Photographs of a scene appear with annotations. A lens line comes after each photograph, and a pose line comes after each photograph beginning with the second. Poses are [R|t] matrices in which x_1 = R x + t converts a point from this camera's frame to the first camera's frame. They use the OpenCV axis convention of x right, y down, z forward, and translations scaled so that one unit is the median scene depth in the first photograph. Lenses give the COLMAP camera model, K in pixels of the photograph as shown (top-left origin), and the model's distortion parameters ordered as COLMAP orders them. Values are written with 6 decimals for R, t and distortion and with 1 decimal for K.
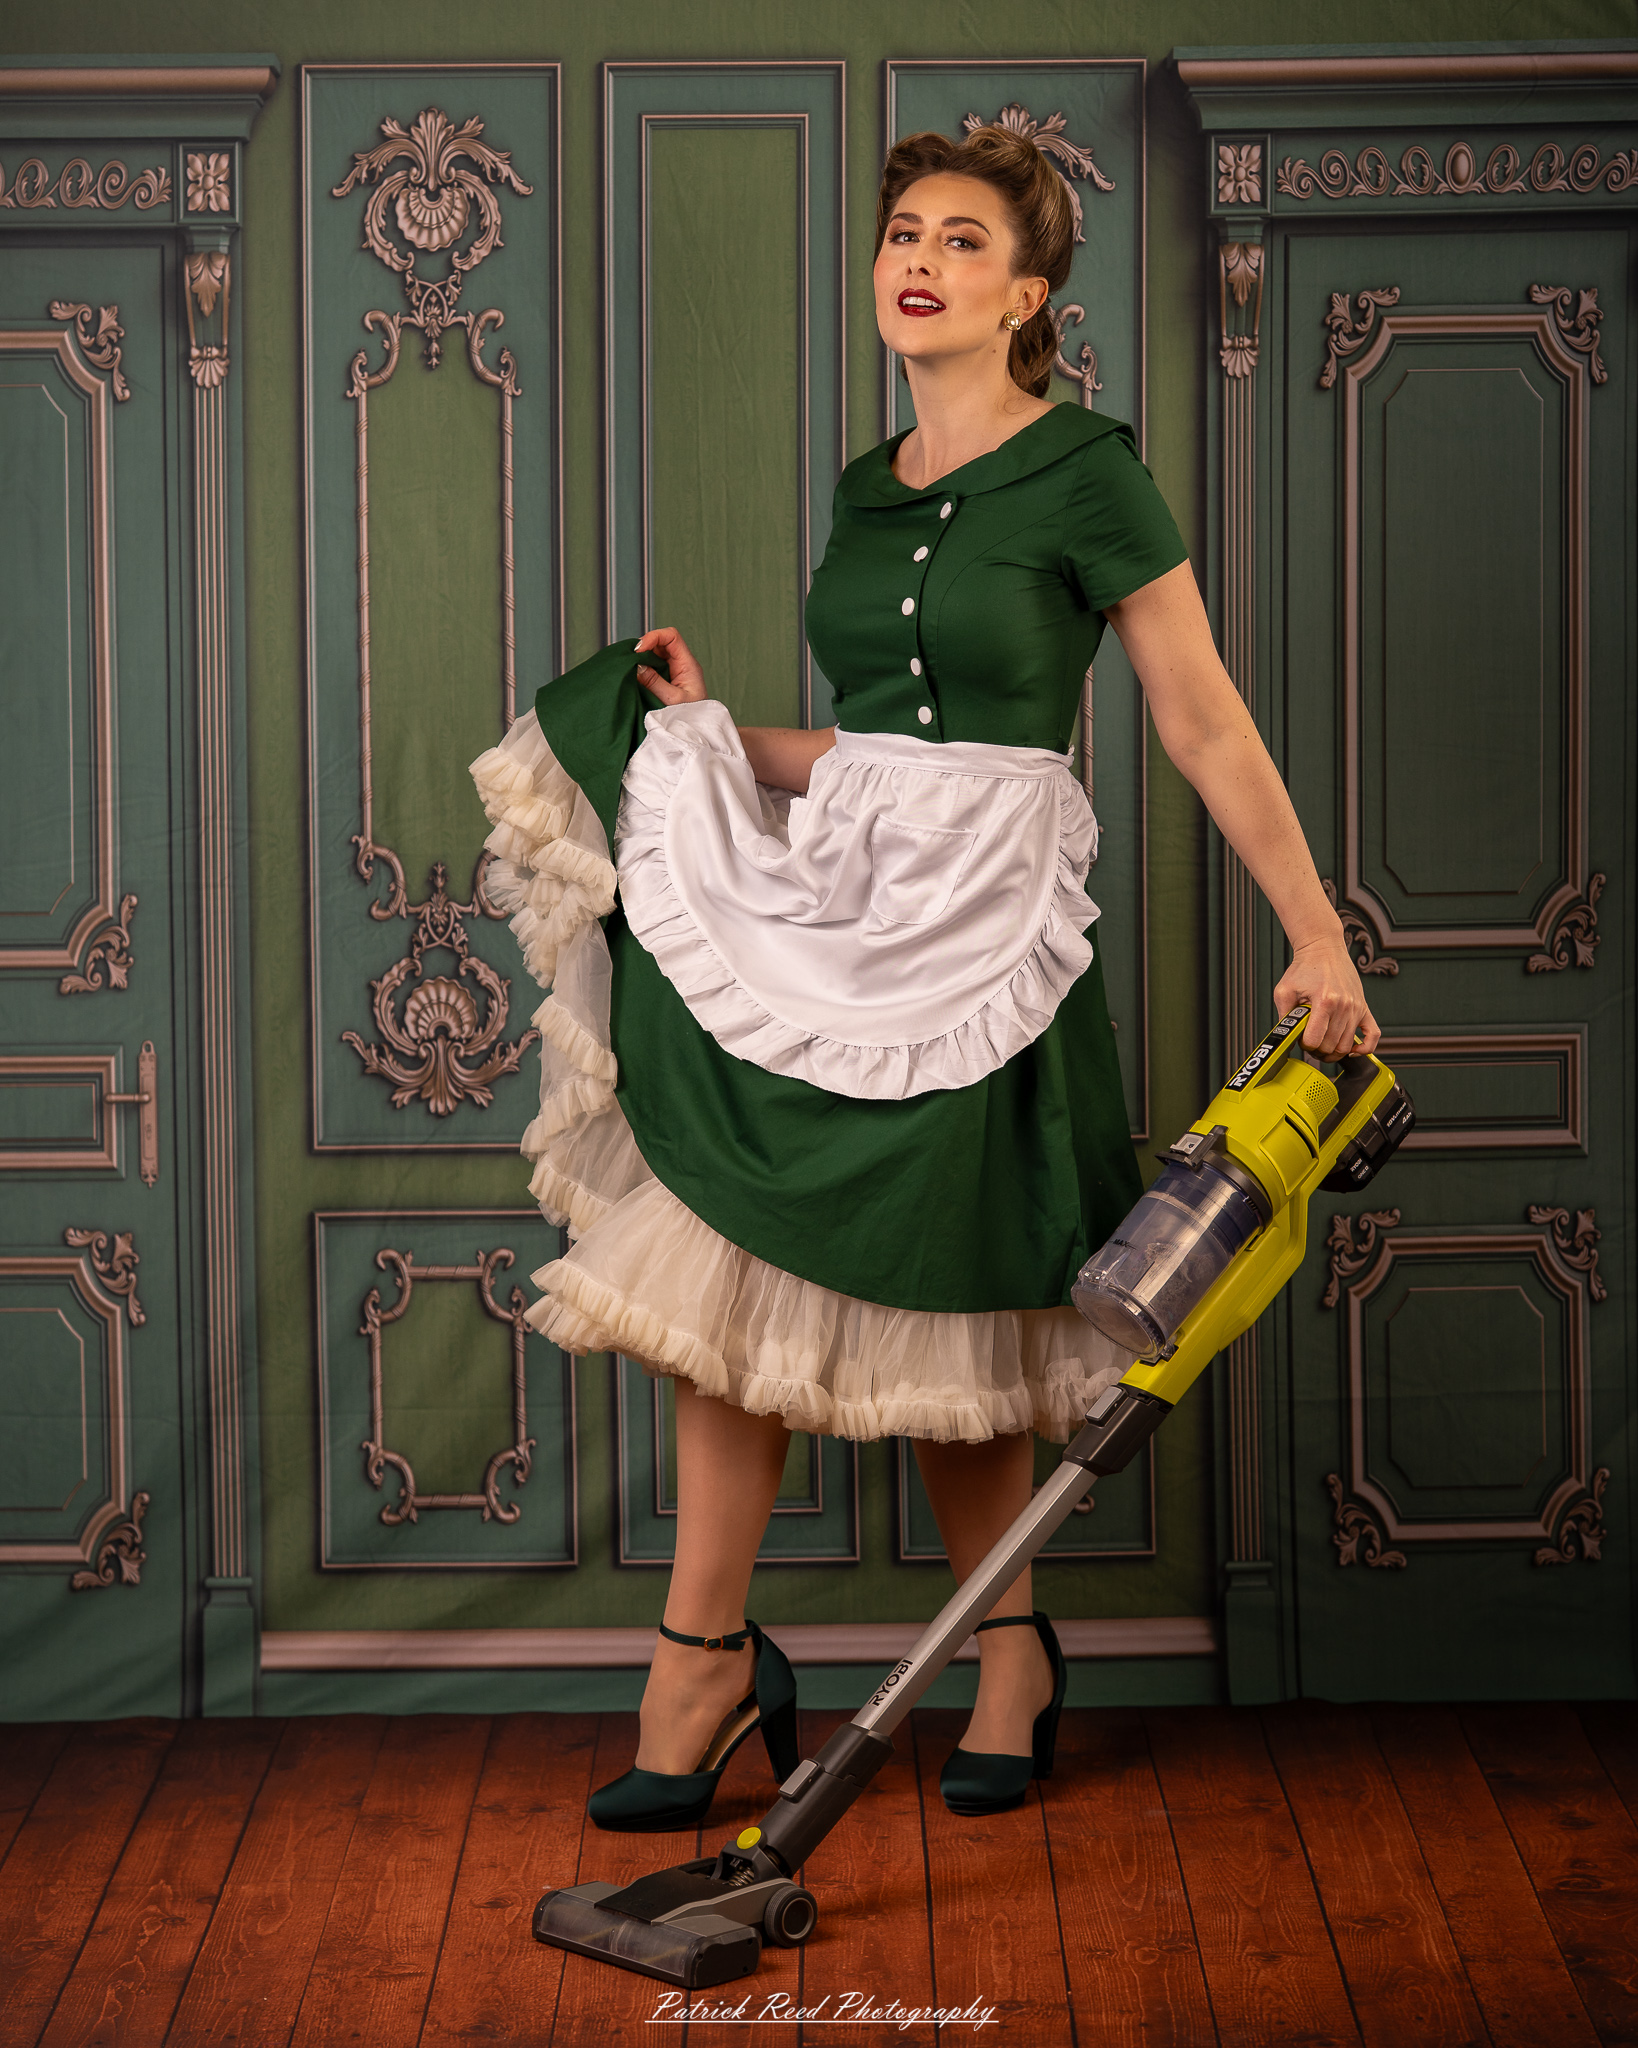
lens RADIAL K [[5812.5, 0, 827.1], [0, 5812.5, 916.8], [0, 0, 1]] dist [0.041128, -0.143480]
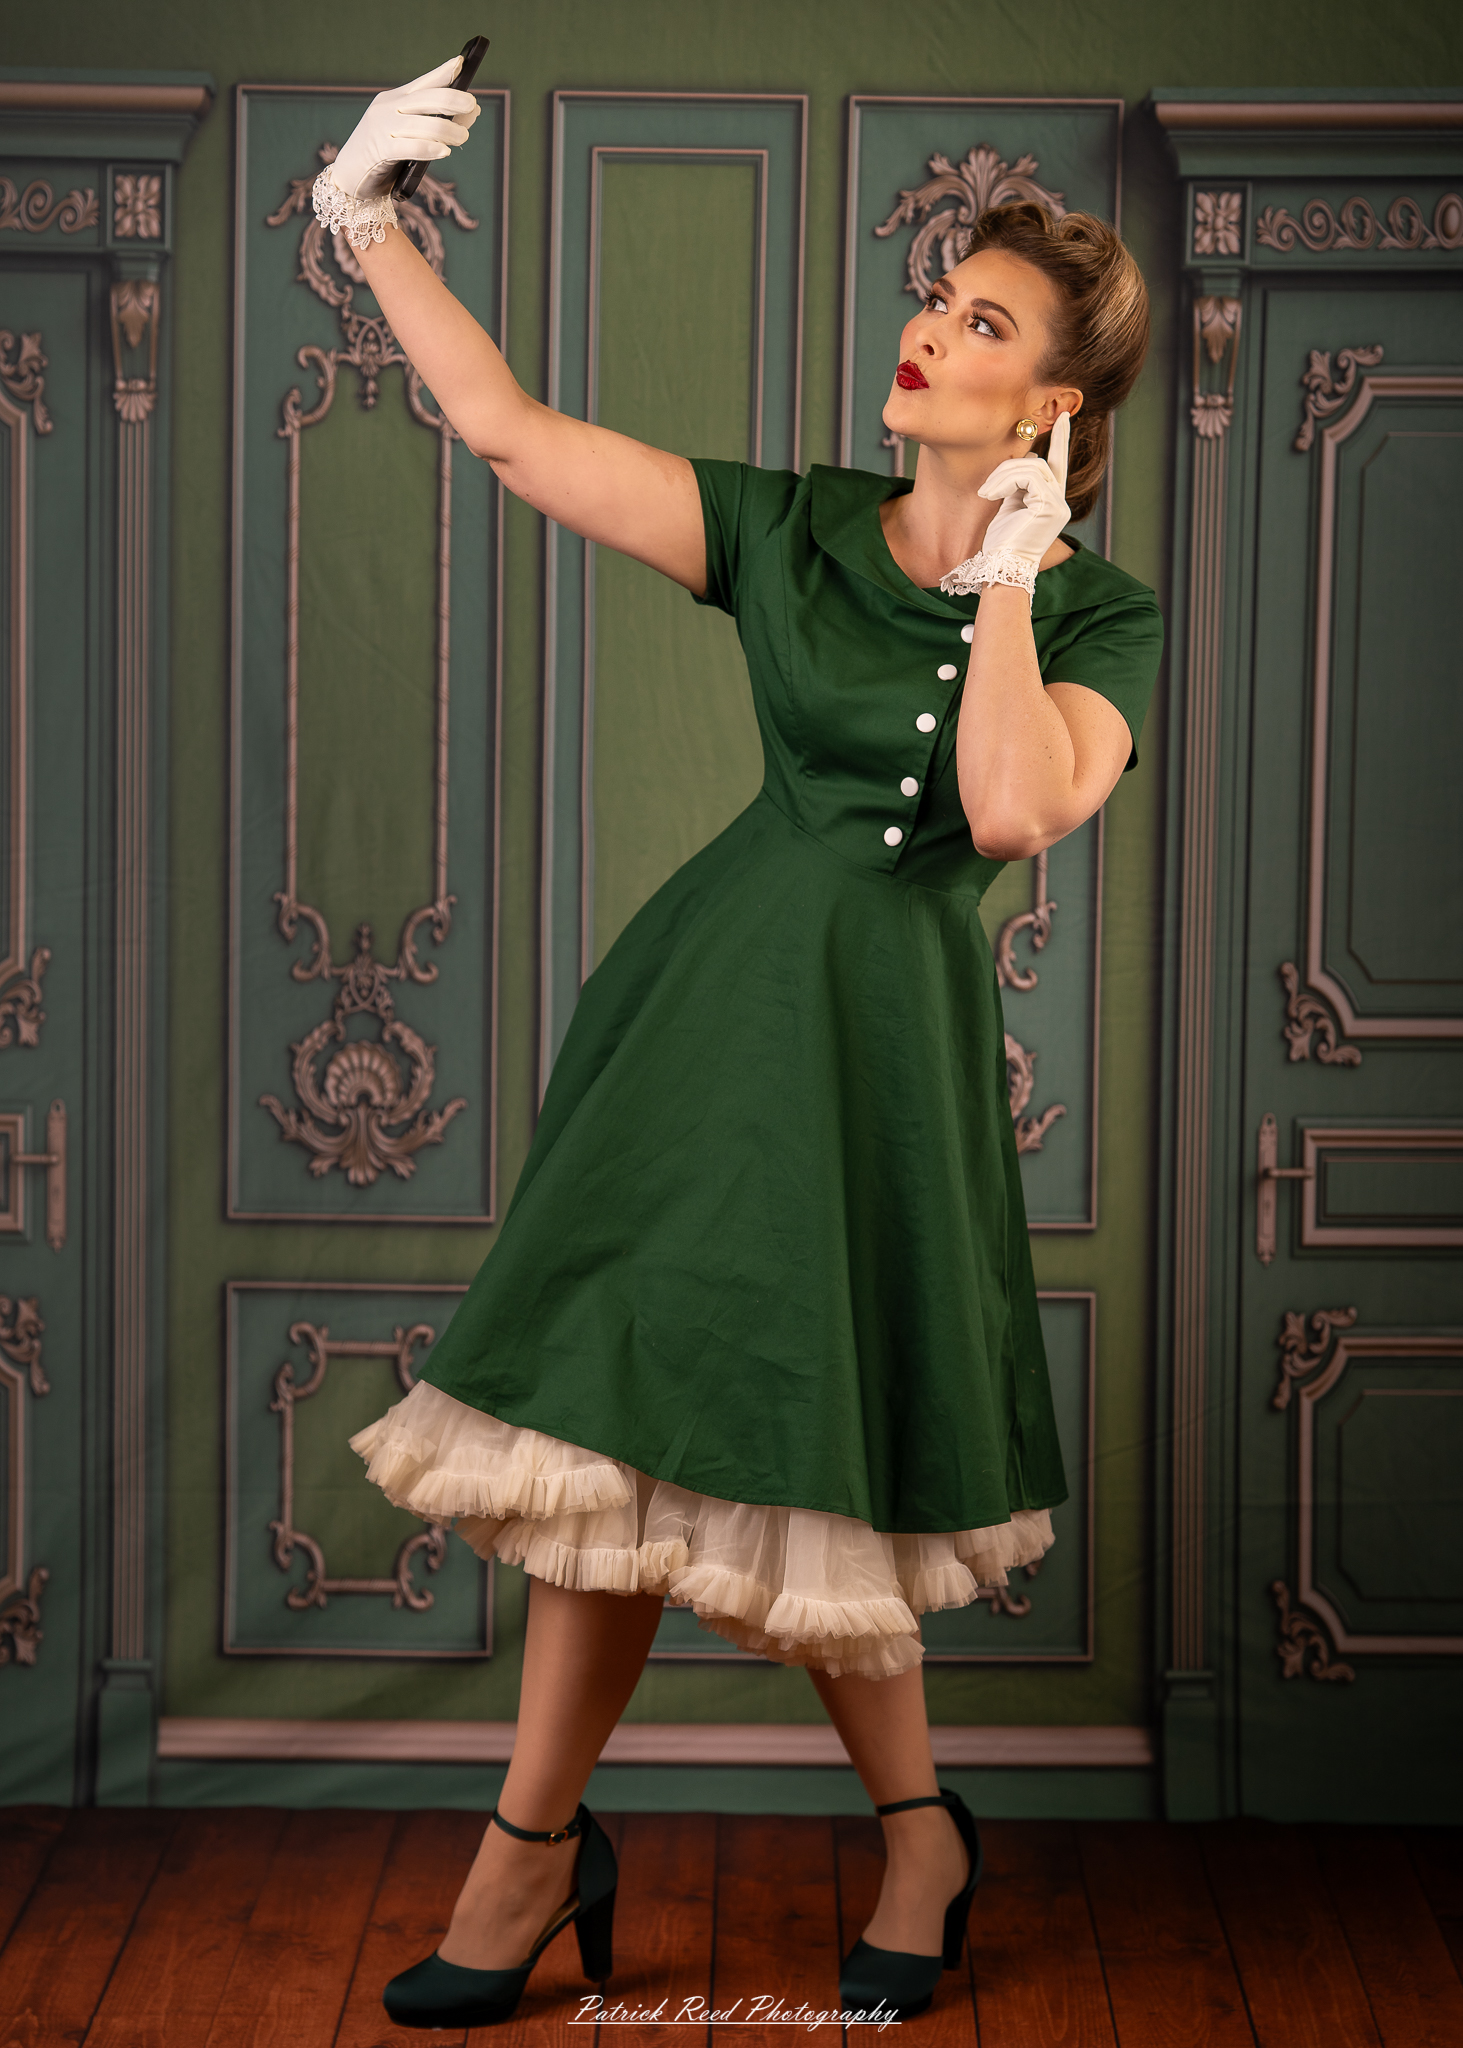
lens RADIAL K [[5083.8, 0, 741.0], [0, 5083.8, 956.7], [0, 0, 1]] dist [0.173108, 0.011340]
pose [[0.999629, 0.024816, -0.011202, 0.005113], [-0.024693, 0.999635, 0.010970, -0.014620], [0.011470, -0.010689, 0.999877, 0.158744]]
